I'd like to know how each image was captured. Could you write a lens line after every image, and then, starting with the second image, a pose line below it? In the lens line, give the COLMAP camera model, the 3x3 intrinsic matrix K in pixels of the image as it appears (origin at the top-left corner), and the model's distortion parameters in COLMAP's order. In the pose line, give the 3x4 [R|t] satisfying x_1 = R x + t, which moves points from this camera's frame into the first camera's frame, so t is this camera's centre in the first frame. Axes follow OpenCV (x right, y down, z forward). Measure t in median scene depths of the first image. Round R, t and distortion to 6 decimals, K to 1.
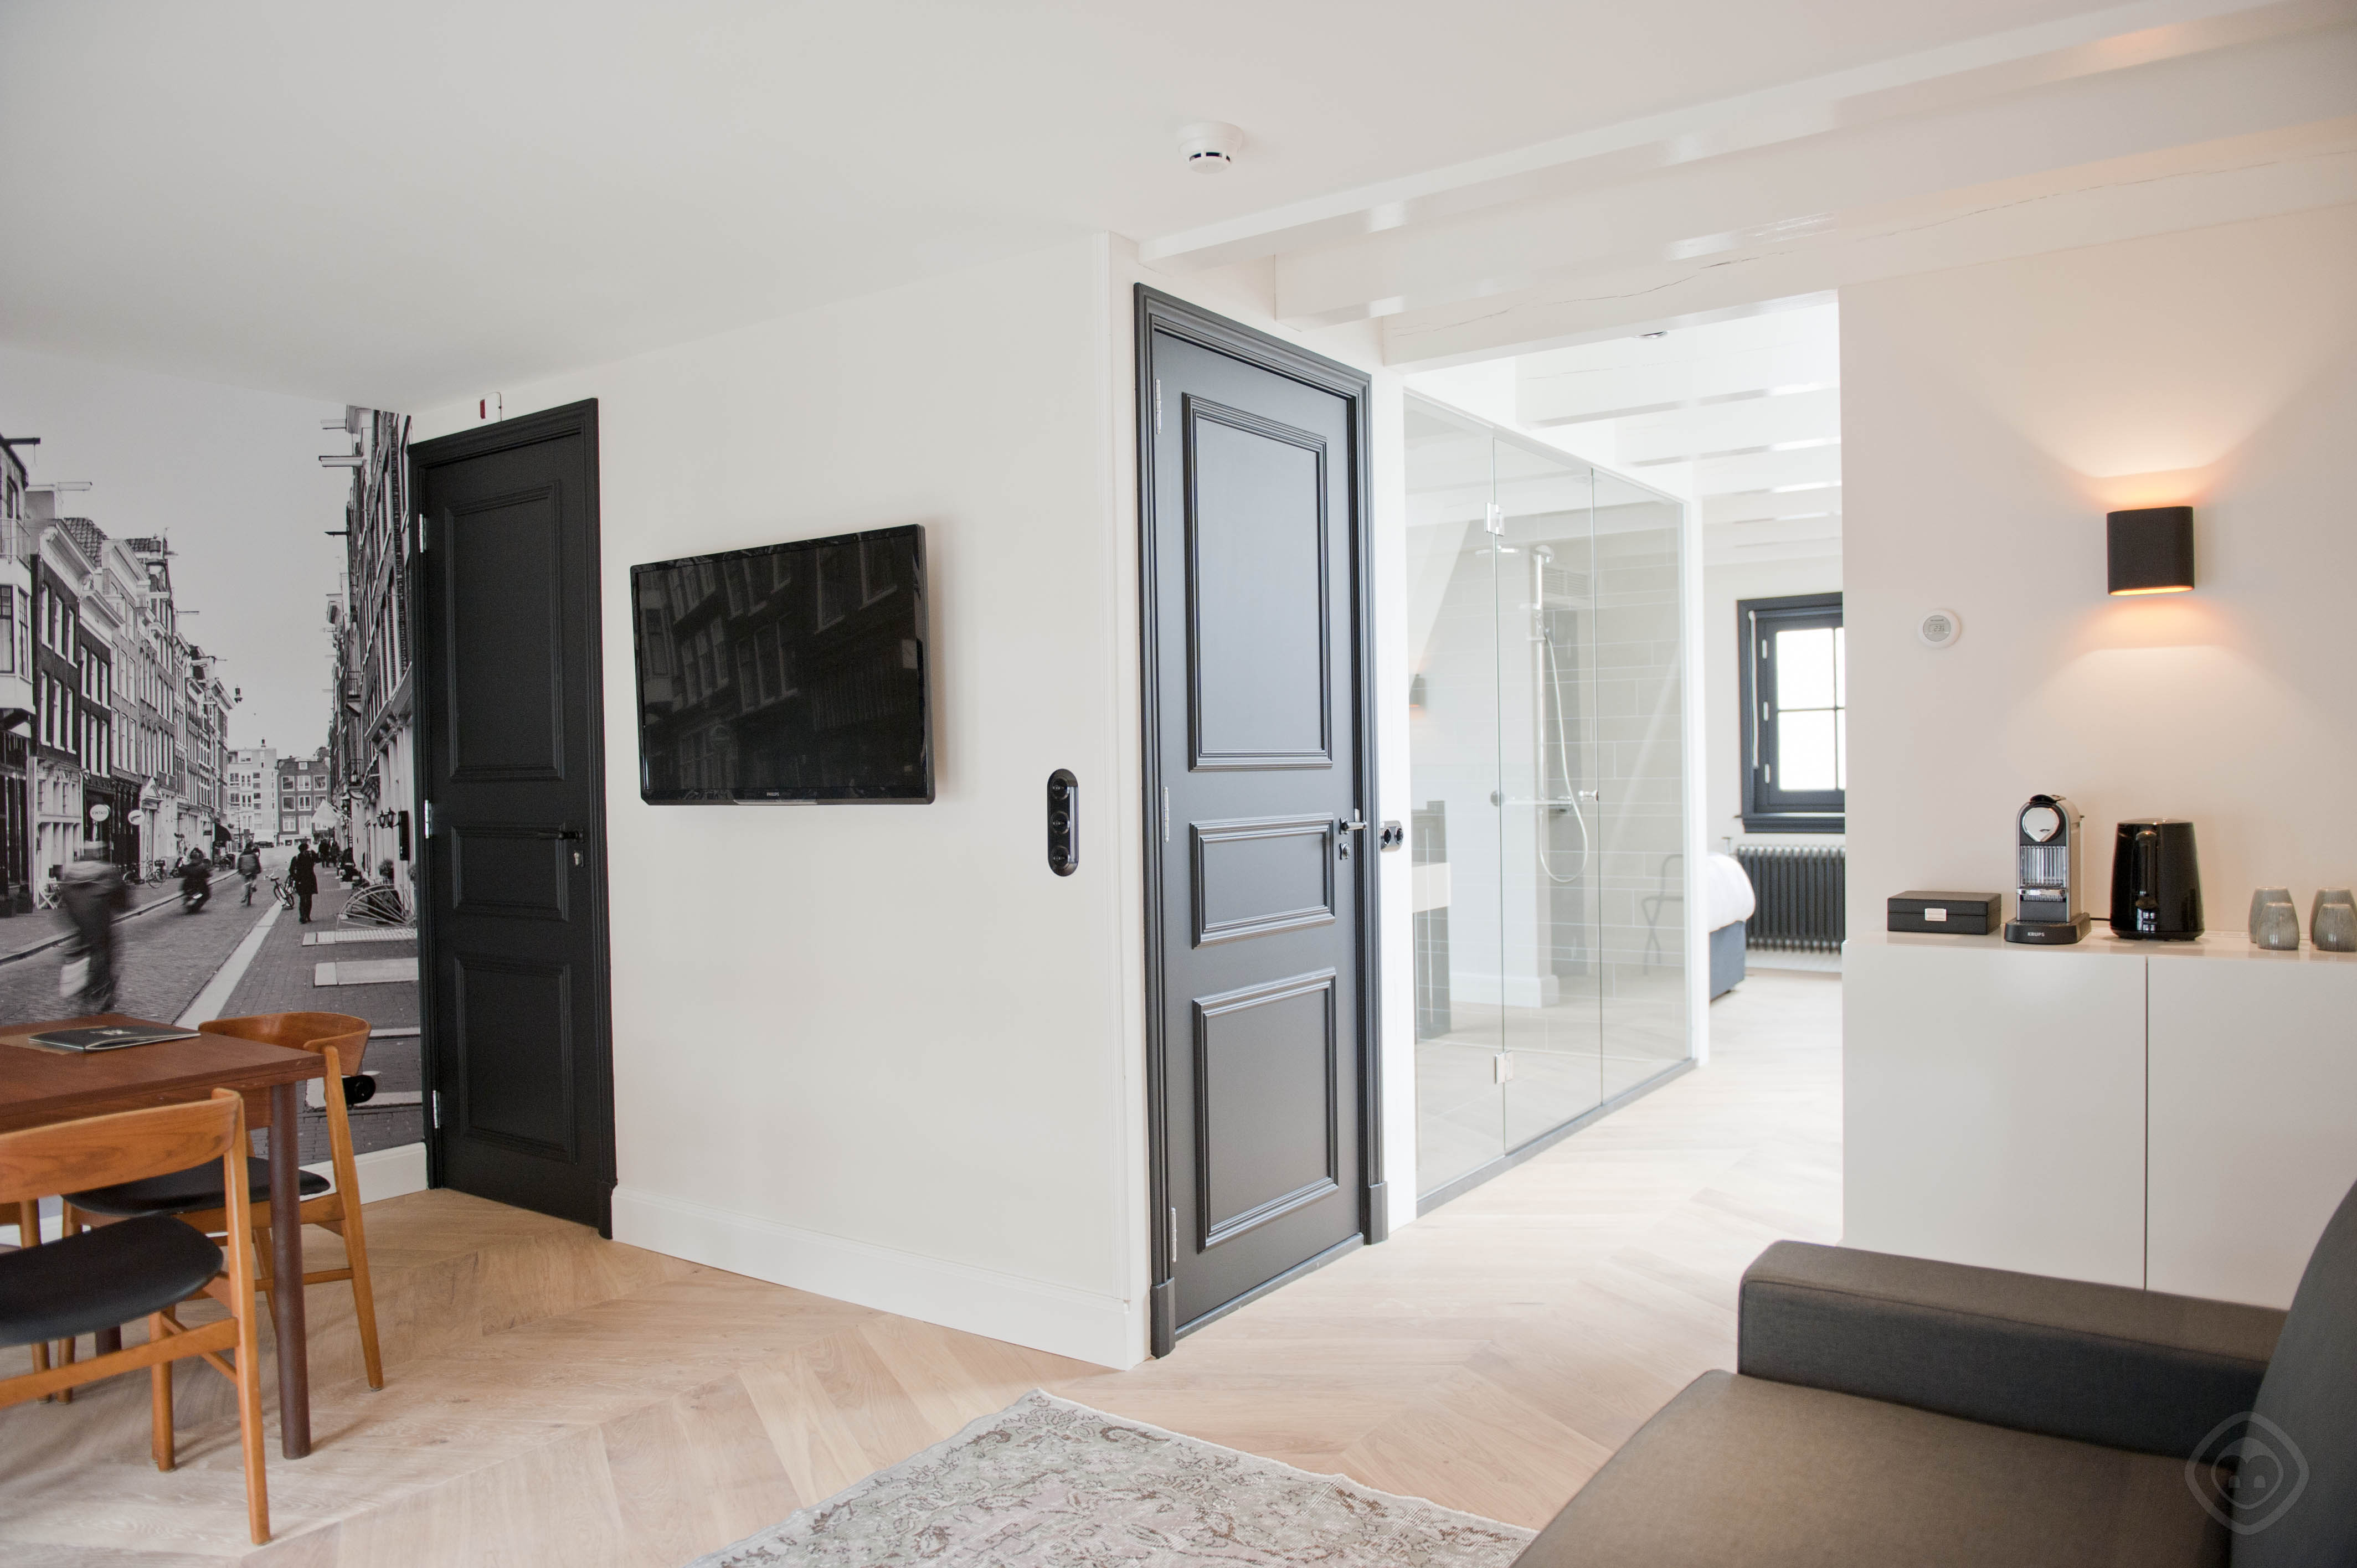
lens RADIAL K [[1601.6, 0, 1175.6], [0, 1601.6, 784.1], [0, 0, 1]] dist [-0.053234, 0.000208]
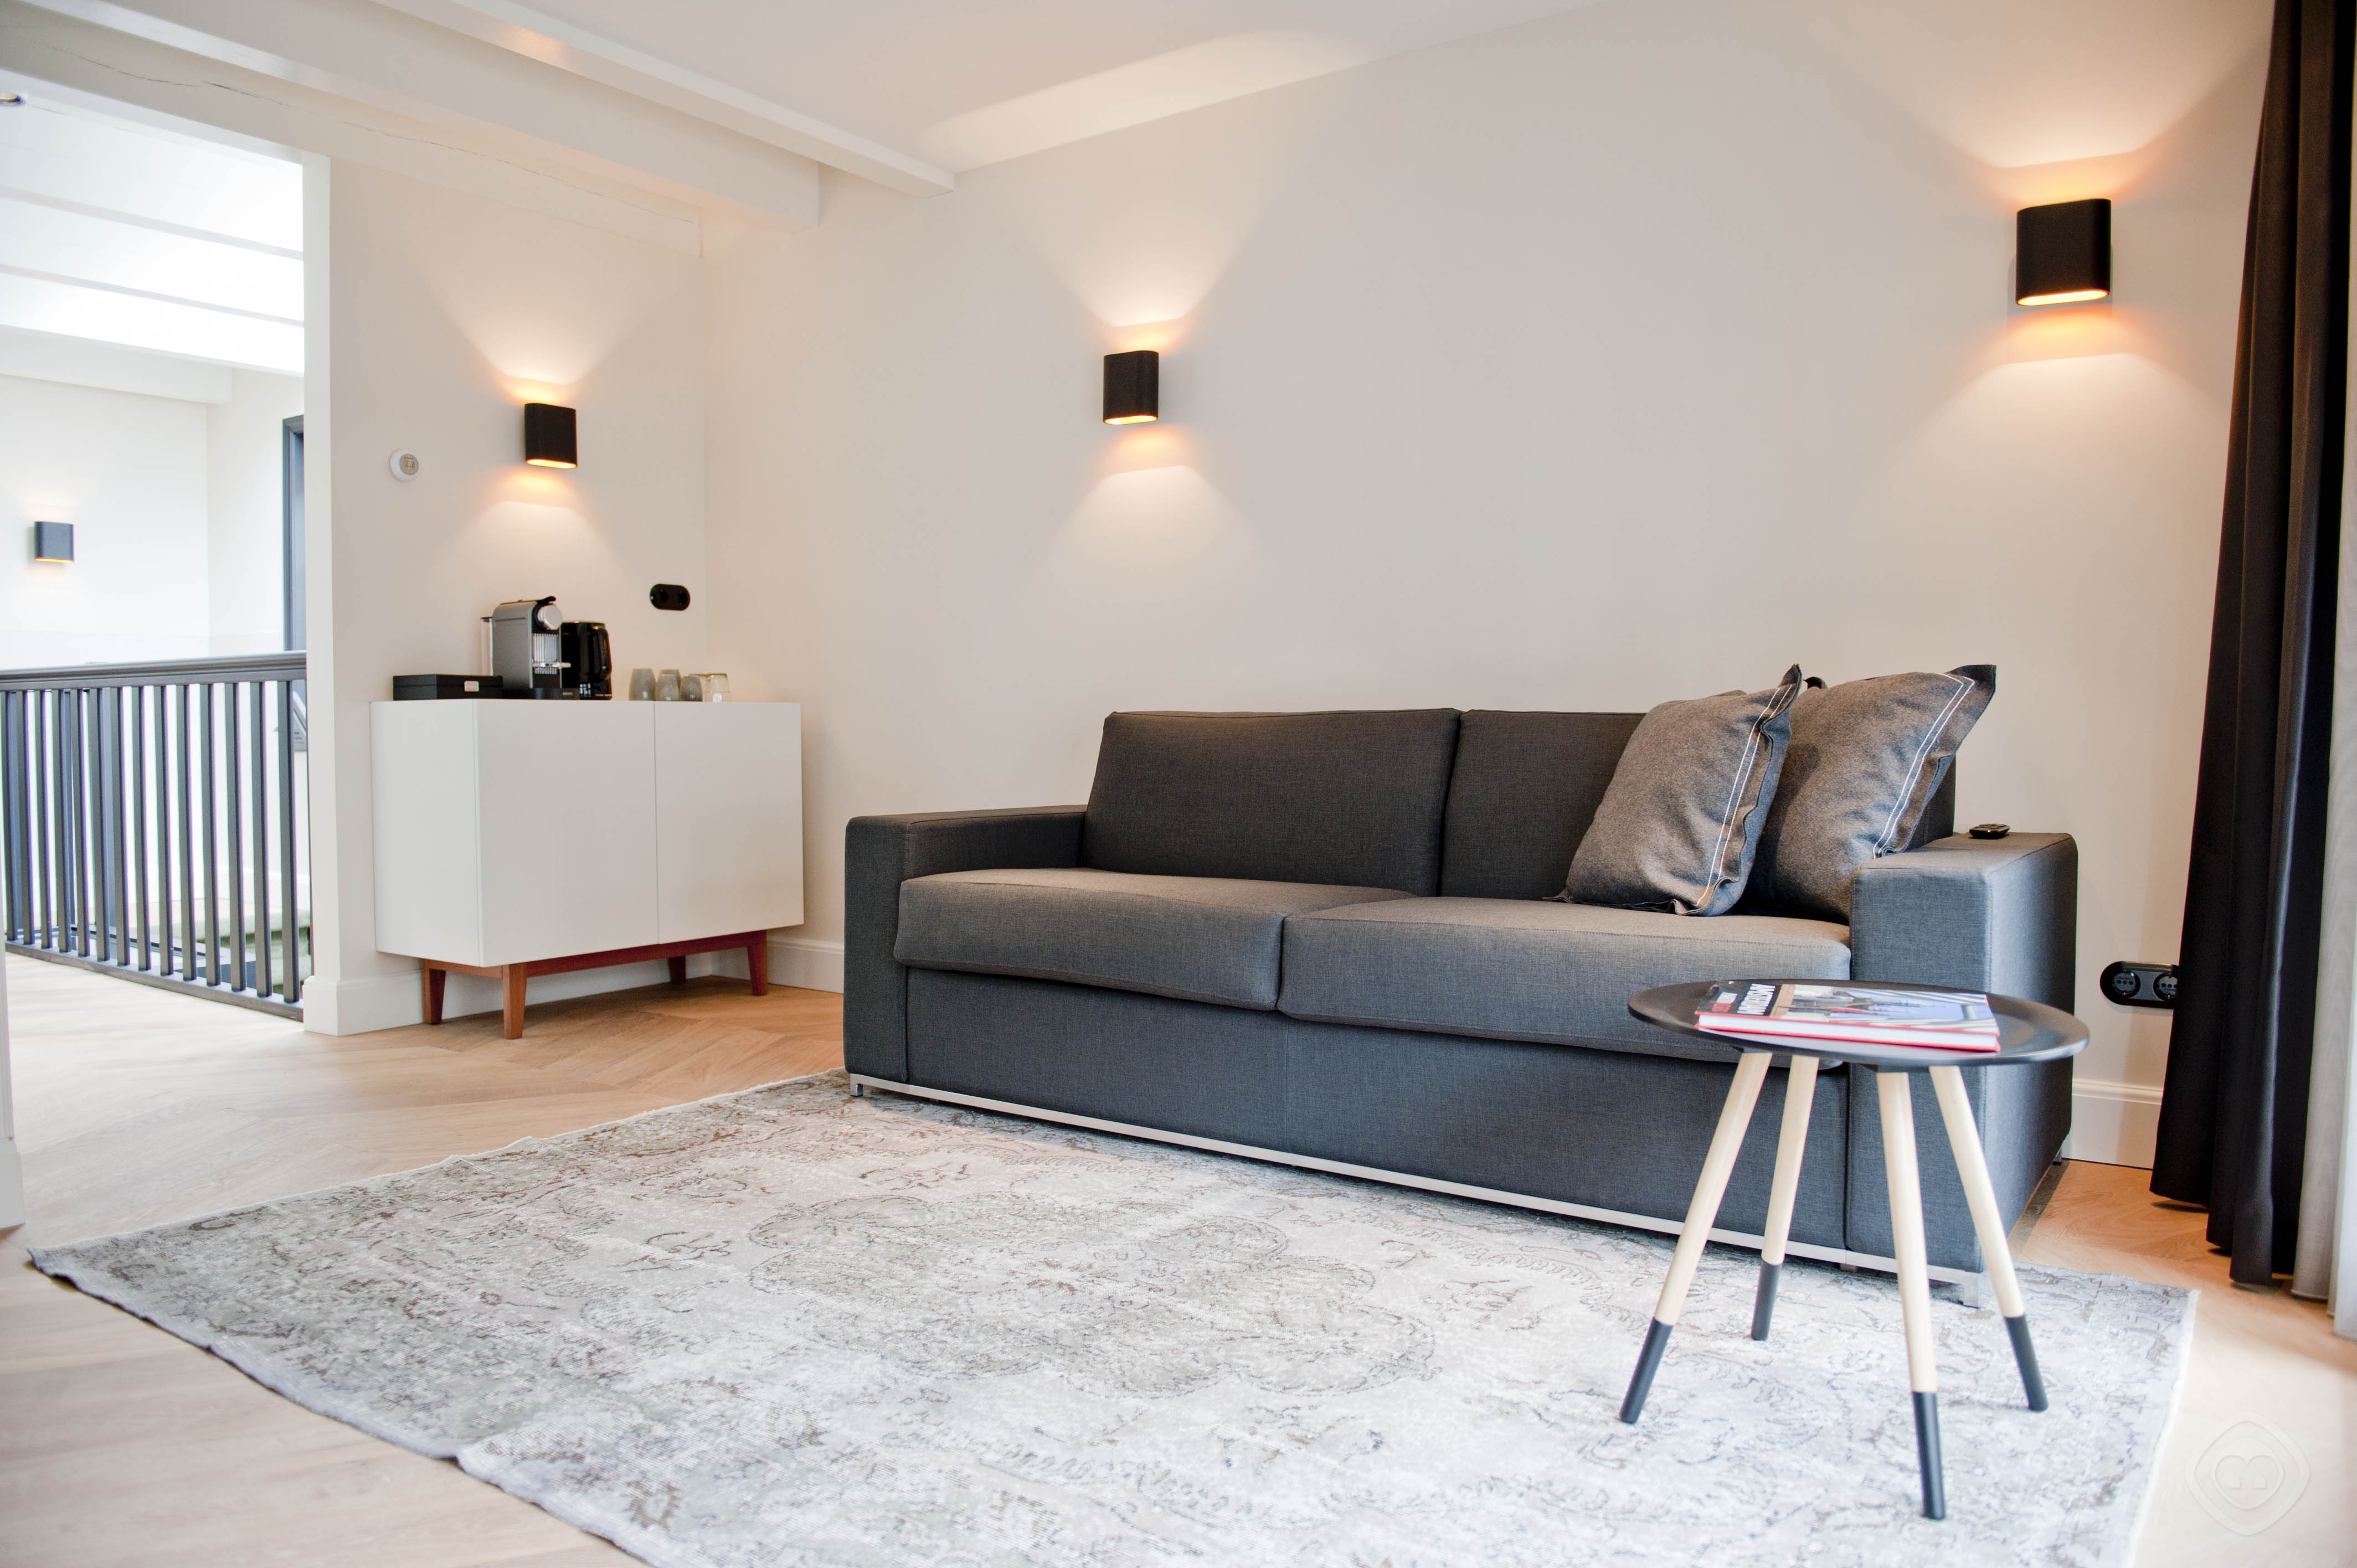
lens RADIAL K [[1601.6, 0, 1175.6], [0, 1601.6, 784.1], [0, 0, 1]] dist [-0.053234, 0.000208]
pose [[0.008663, -0.022809, 0.999702, -0.892926], [0.013821, 0.999647, 0.022688, 0.156253], [-0.999867, 0.013620, 0.008975, 0.462868]]
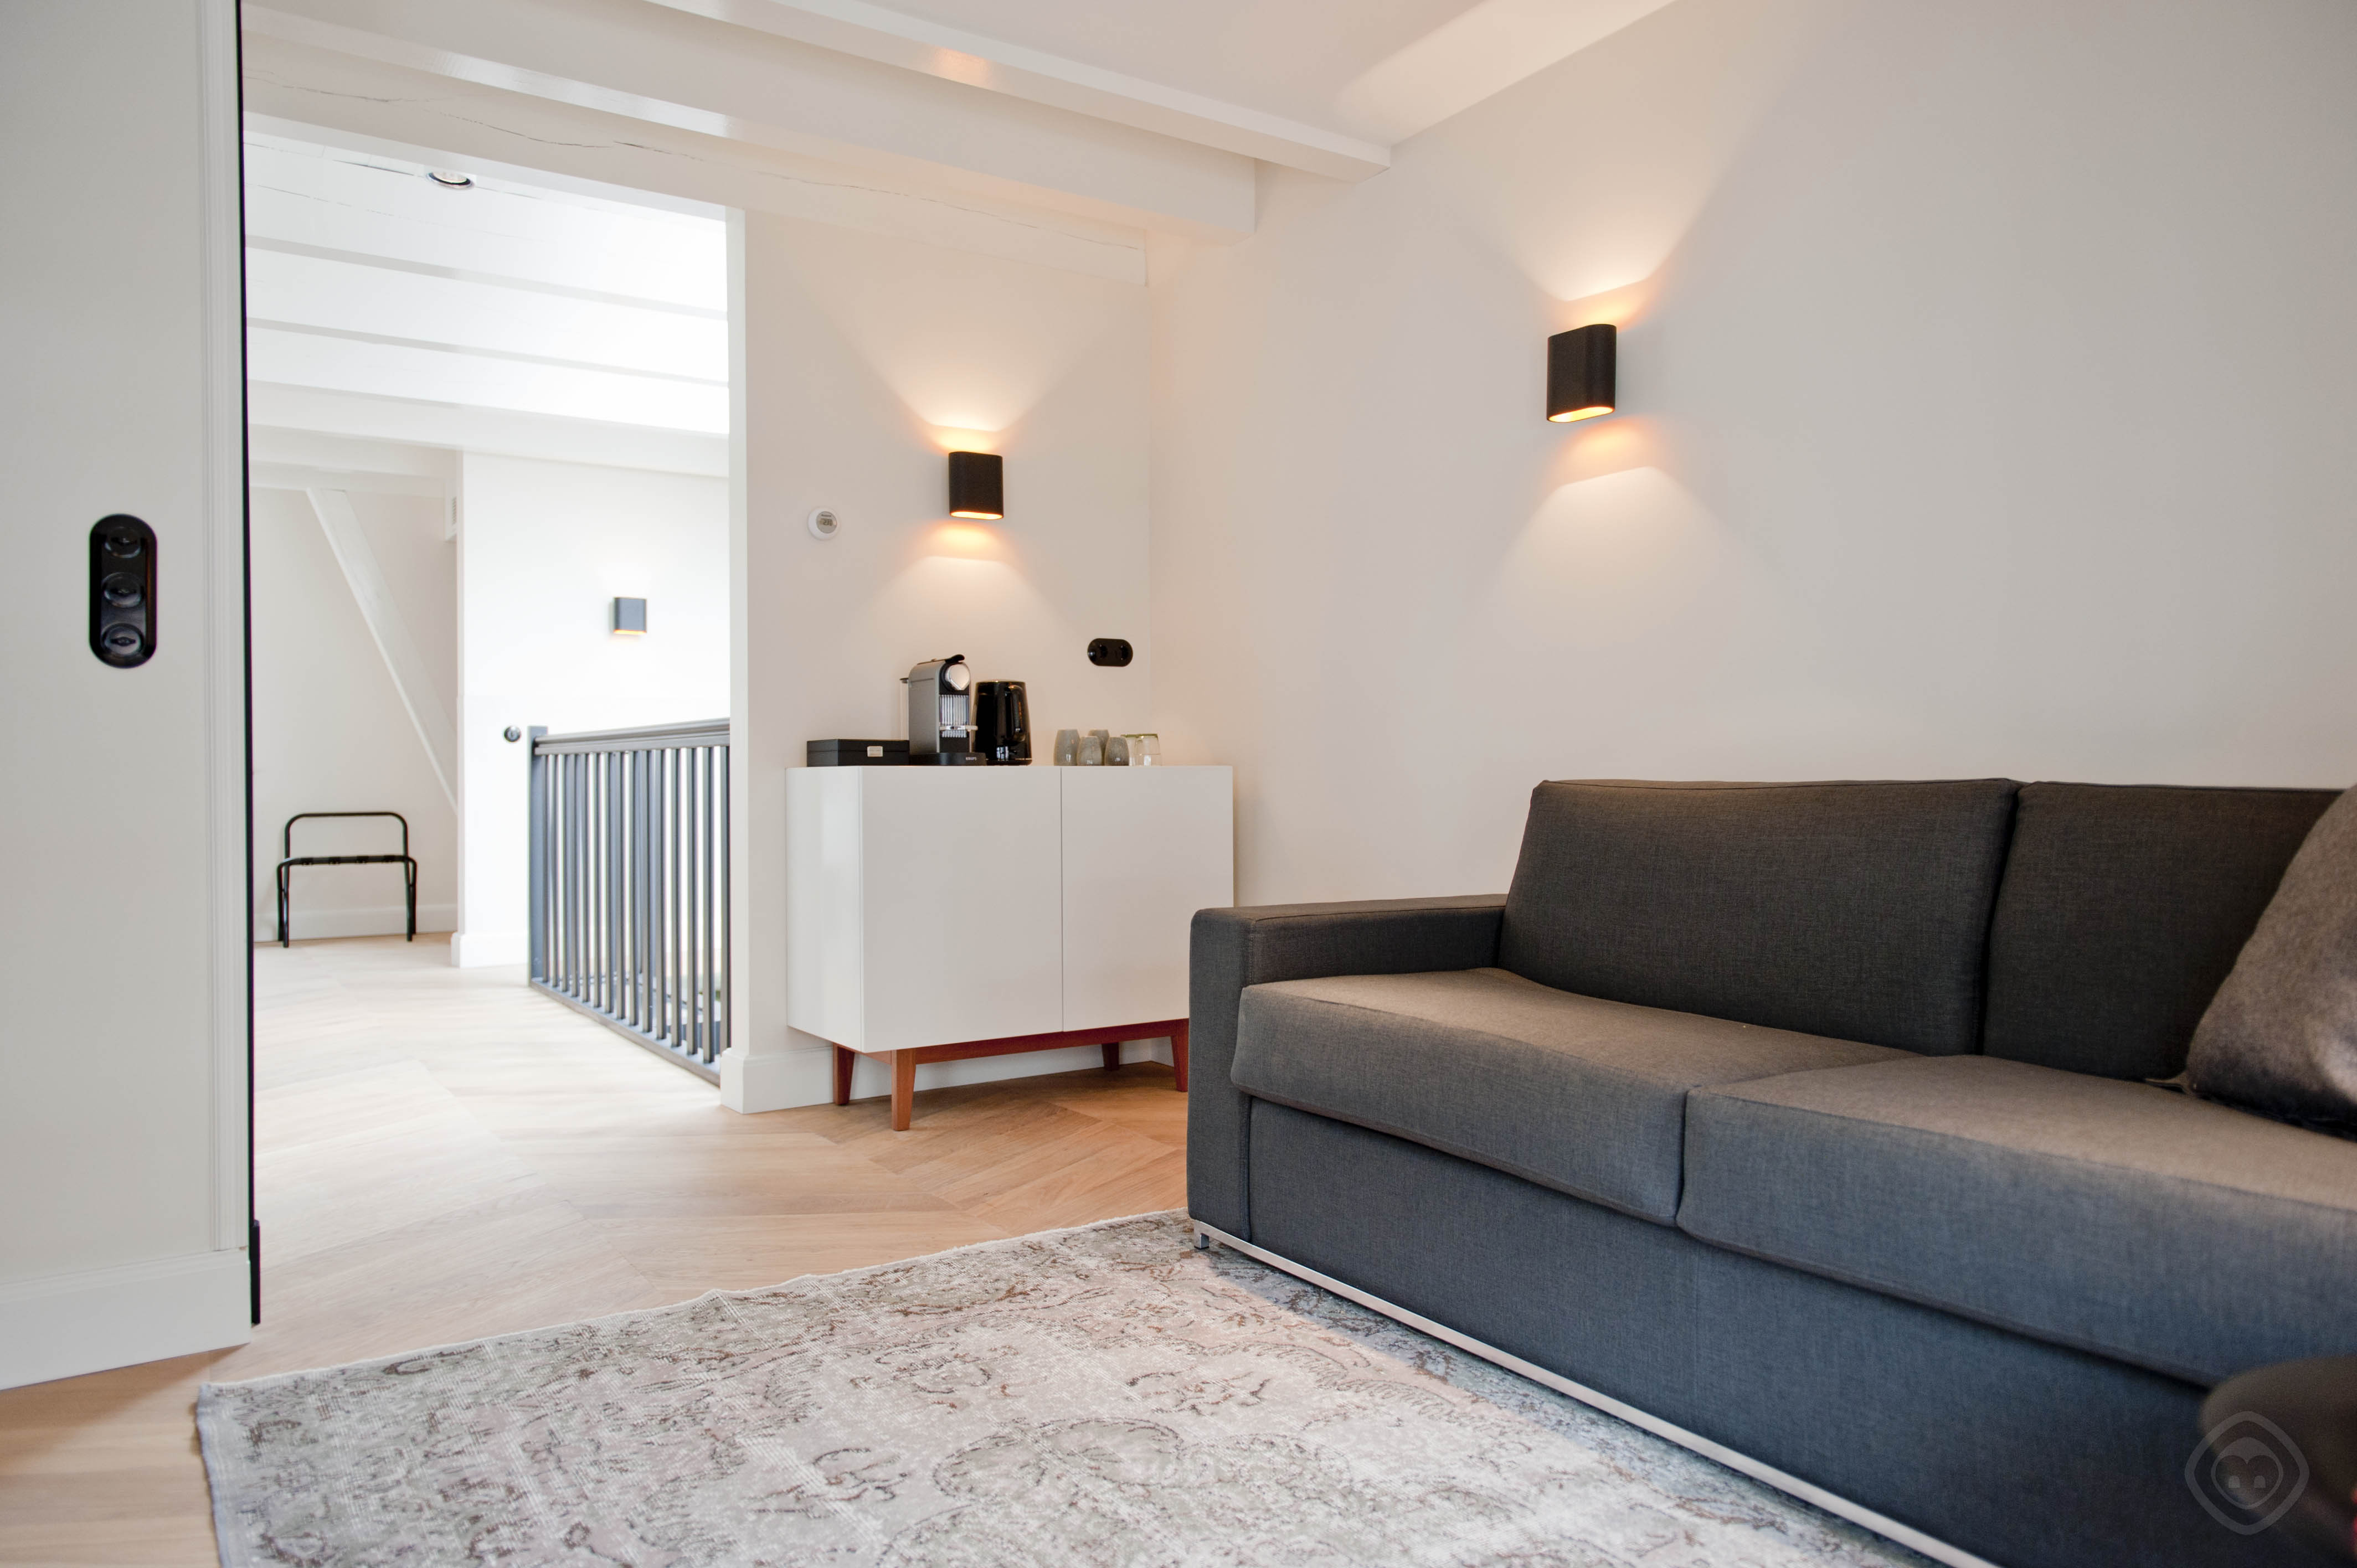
lens RADIAL K [[1587.9, 0, 1178.5], [0, 1587.9, 784.0], [0, 0, 1]] dist [0.036068, -0.003538]
pose [[0.378729, 0.007782, 0.925475, -0.629468], [0.010014, 0.999872, -0.012505, 0.139114], [-0.925453, 0.014004, 0.378603, 0.353454]]
